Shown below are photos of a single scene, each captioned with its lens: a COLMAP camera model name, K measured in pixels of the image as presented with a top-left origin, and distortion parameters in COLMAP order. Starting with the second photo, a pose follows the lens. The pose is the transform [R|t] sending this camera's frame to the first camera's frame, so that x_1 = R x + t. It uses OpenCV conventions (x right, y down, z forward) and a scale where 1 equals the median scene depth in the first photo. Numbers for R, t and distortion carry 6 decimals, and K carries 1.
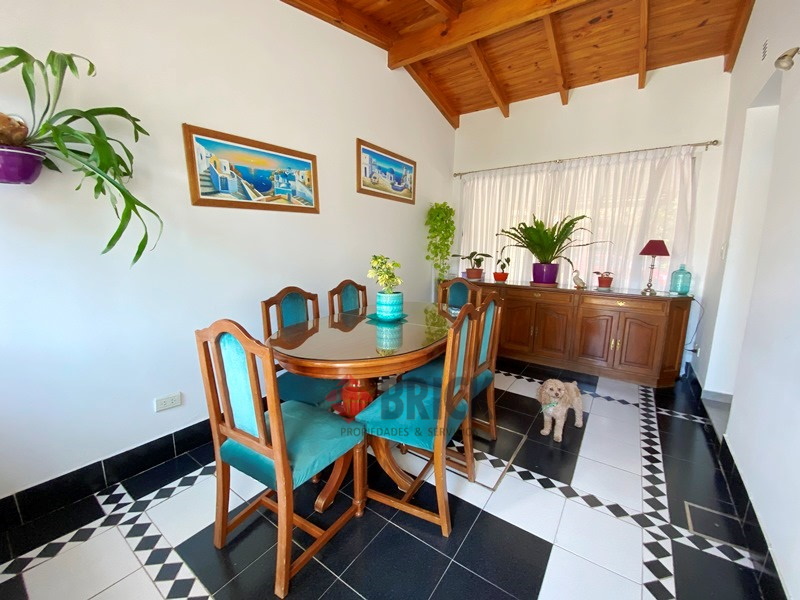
lens RADIAL K [[324.6, 0, 399.8], [0, 324.6, 313.9], [0, 0, 1]] dist [-0.023014, -0.003698]
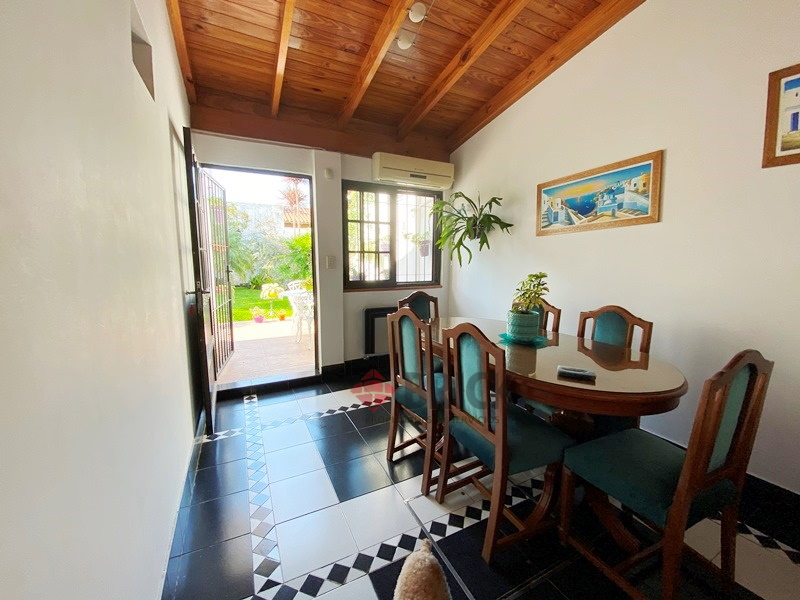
lens RADIAL K [[324.6, 0, 398.4], [0, 324.6, 298.4], [0, 0, 1]] dist [-0.023014, -0.003698]
pose [[-0.453955, 0.110182, -0.884186, 0.857651], [-0.159973, 0.966122, 0.202525, -0.217595], [0.876546, 0.233383, -0.420950, 0.951218]]
